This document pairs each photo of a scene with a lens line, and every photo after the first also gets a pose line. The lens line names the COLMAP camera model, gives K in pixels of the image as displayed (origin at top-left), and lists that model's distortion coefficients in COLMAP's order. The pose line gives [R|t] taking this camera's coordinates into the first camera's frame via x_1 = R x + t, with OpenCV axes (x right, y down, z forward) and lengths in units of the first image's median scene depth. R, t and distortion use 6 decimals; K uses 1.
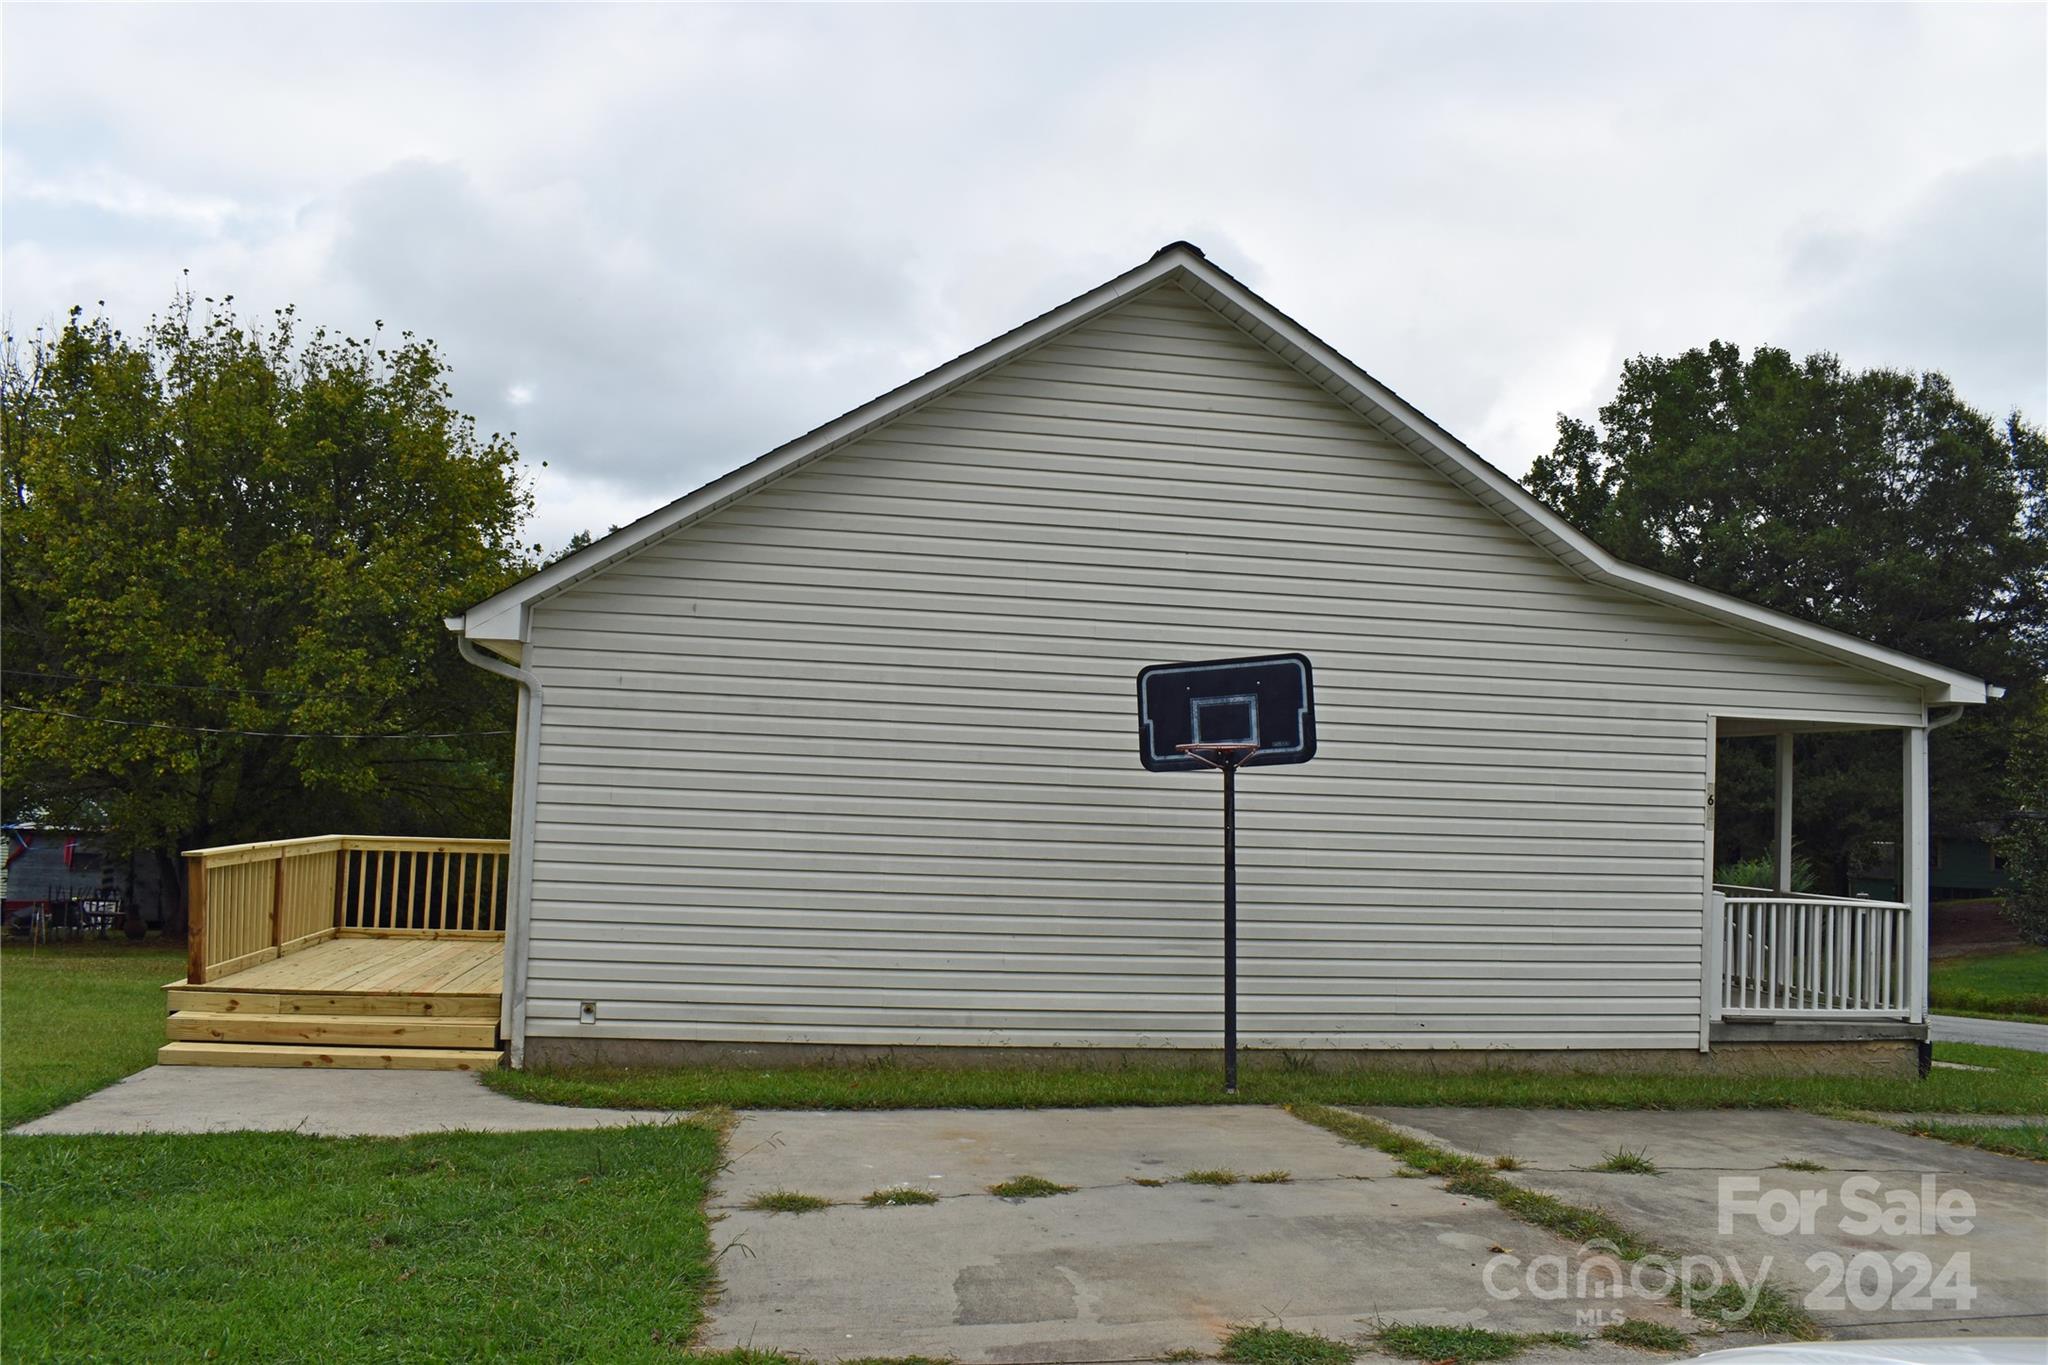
lens RADIAL K [[1623.9, 0, 1024.0], [0, 1623.9, 682.5], [0, 0, 1]] dist [-0.081933, -0.002544]
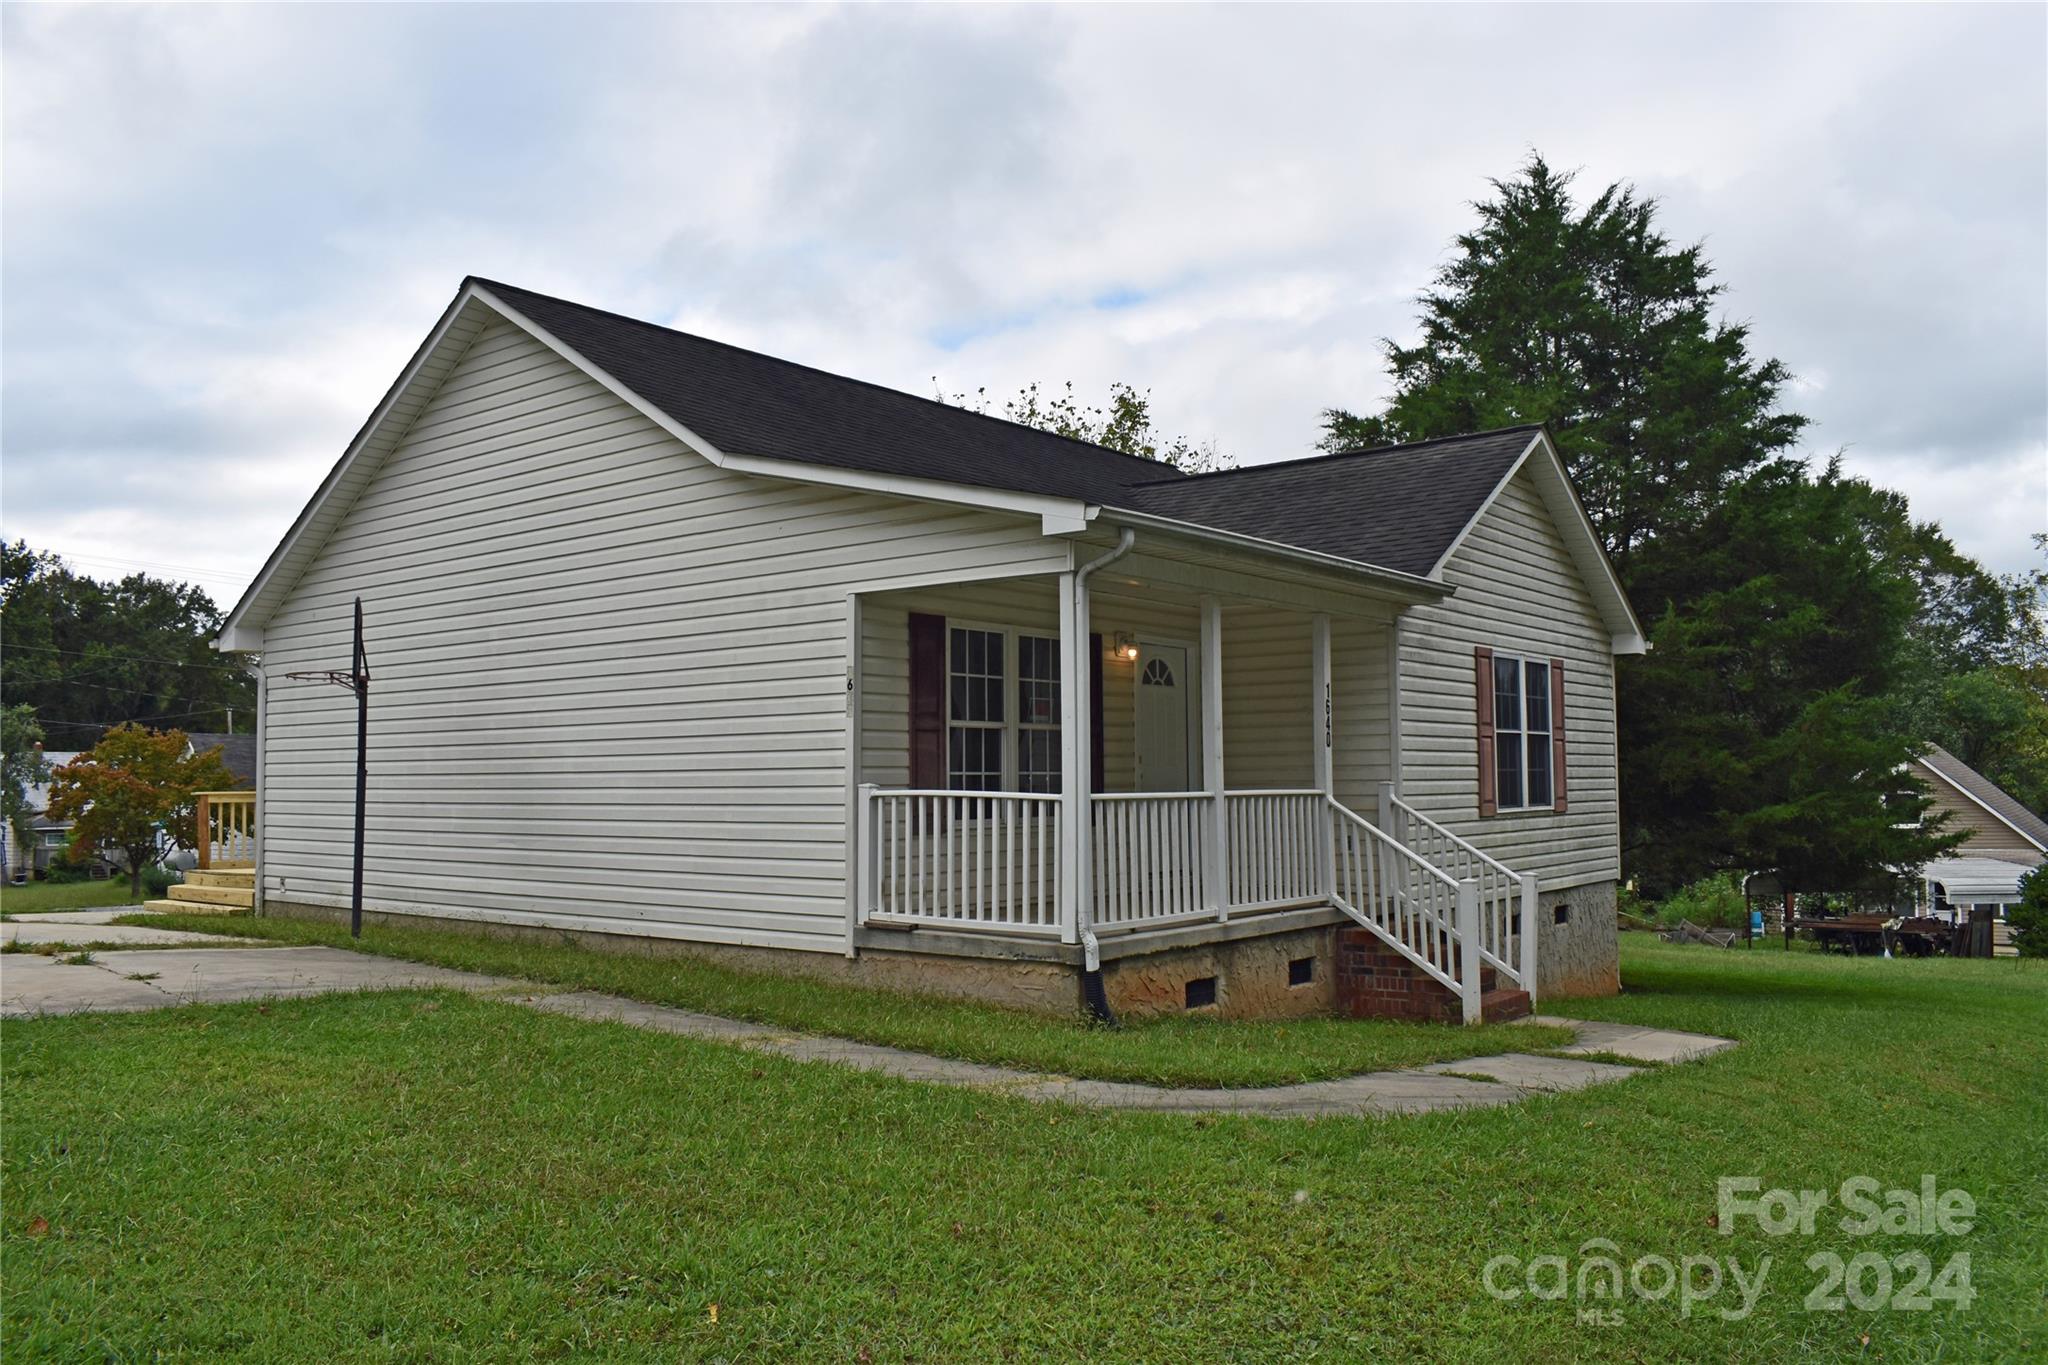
lens RADIAL K [[1578.2, 0, 1024.0], [0, 1578.2, 682.5], [0, 0, 1]] dist [-0.067480, -0.002035]
pose [[0.671344, -0.089002, -0.735782, 1.142834], [0.087777, 0.995324, -0.040307, 0.115218], [0.735929, -0.037525, 0.676018, 0.450587]]
